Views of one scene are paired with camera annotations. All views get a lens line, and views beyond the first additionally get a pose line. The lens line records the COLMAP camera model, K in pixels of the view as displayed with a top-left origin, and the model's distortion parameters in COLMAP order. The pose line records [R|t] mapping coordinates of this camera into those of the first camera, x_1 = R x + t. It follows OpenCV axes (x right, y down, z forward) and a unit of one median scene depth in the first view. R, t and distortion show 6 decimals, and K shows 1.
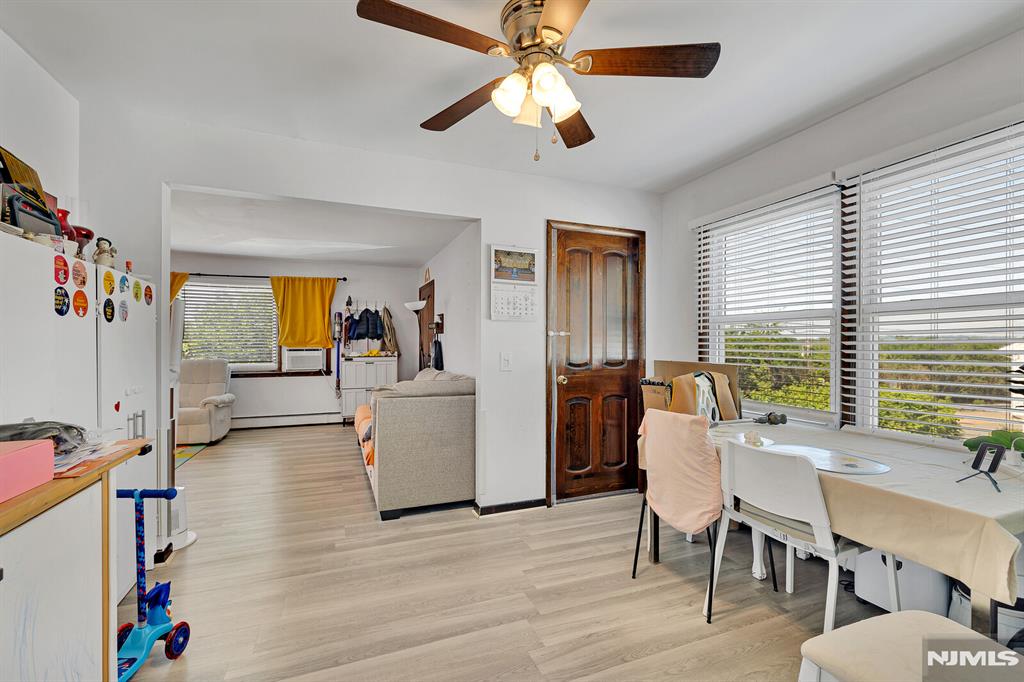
lens RADIAL K [[435.3, 0, 516.6], [0, 435.3, 349.5], [0, 0, 1]] dist [-0.002885, 0.000110]
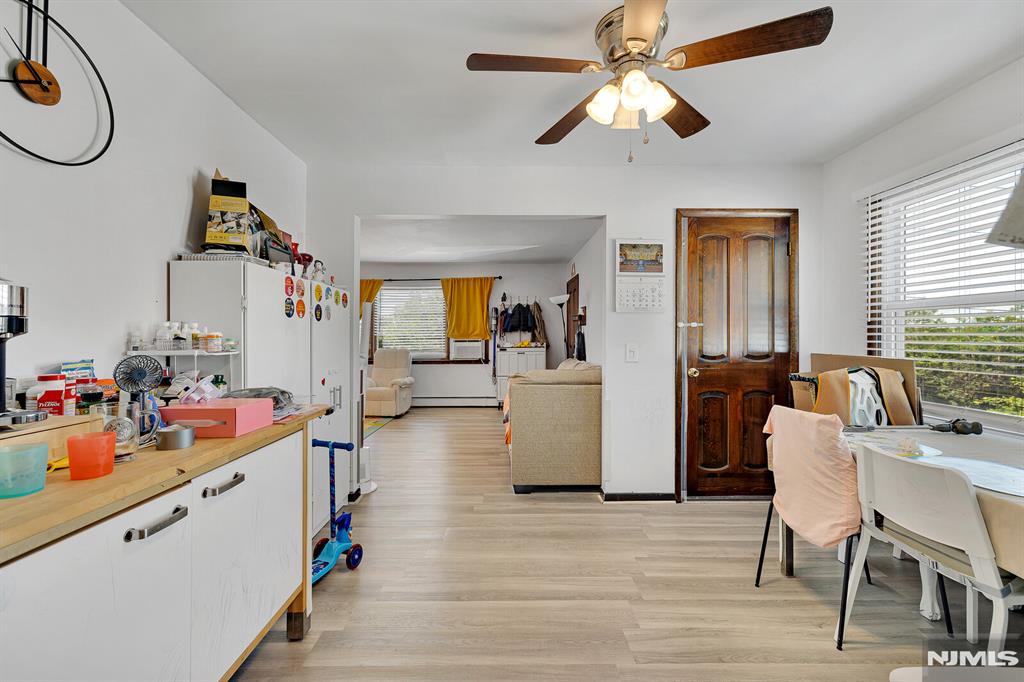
lens RADIAL K [[435.3, 0, 516.5], [0, 435.3, 337.2], [0, 0, 1]] dist [-0.002885, 0.000110]
pose [[0.932742, -0.001828, -0.360540, 0.092679], [-0.001050, 0.999969, -0.007788, -0.000649], [0.360543, 0.007642, 0.932711, -0.043583]]
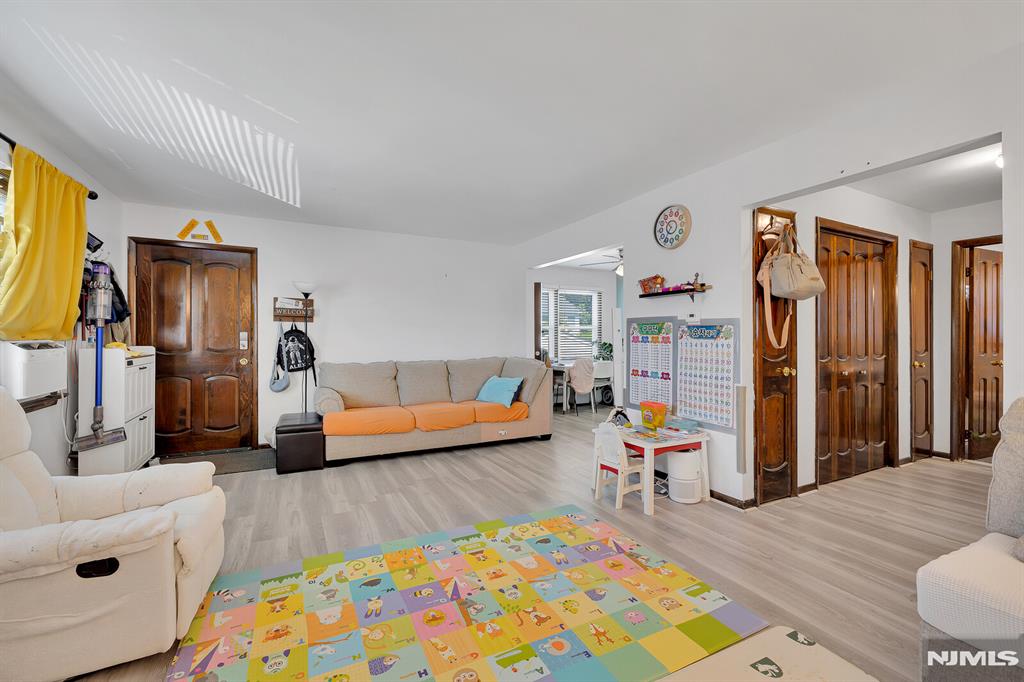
lens RADIAL K [[435.3, 0, 507.8], [0, 435.3, 337.6], [0, 0, 1]] dist [-0.002885, 0.000110]
pose [[-0.075959, -0.001629, 0.997110, -1.869843], [0.003010, 0.999994, 0.001863, -0.012010], [-0.997106, 0.003143, -0.075954, 1.216739]]
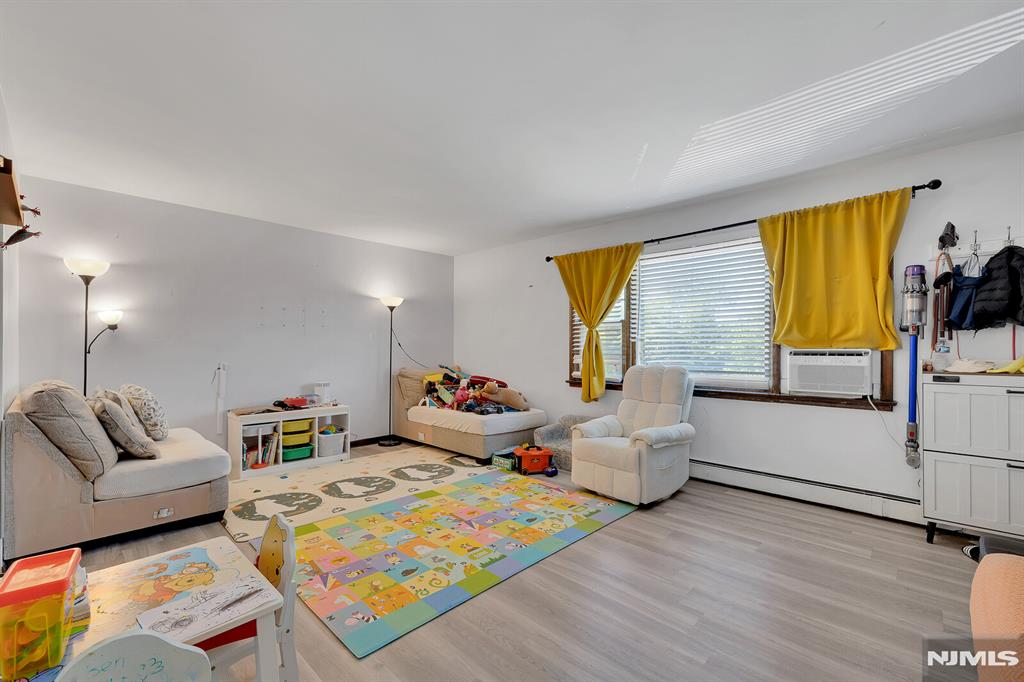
lens RADIAL K [[435.3, 0, 503.3], [0, 435.3, 347.9], [0, 0, 1]] dist [-0.002885, 0.000110]
pose [[0.387251, 0.002779, -0.921970, -0.356635], [-0.003878, 0.999992, 0.001385, -0.008815], [0.921966, 0.003039, 0.387258, 0.954912]]
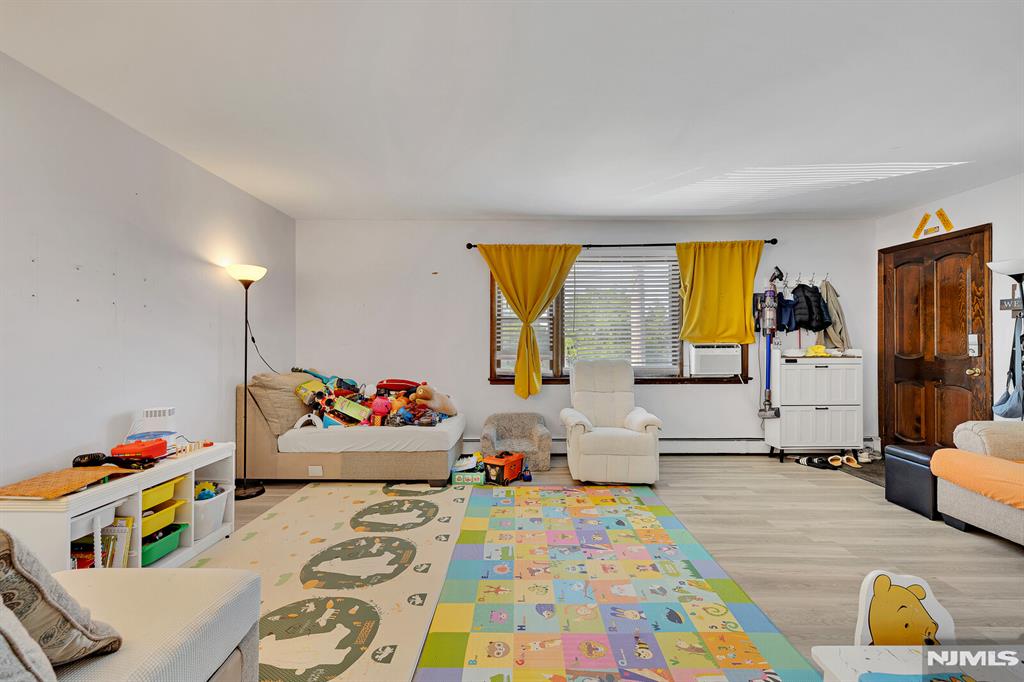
lens RADIAL K [[435.3, 0, 509.8], [0, 435.3, 343.1], [0, 0, 1]] dist [-0.002885, 0.000110]
pose [[0.919826, -0.001290, -0.392325, -1.051910], [0.001008, 0.999999, -0.000926, -0.007680], [0.392326, 0.000456, 0.919826, 0.460057]]
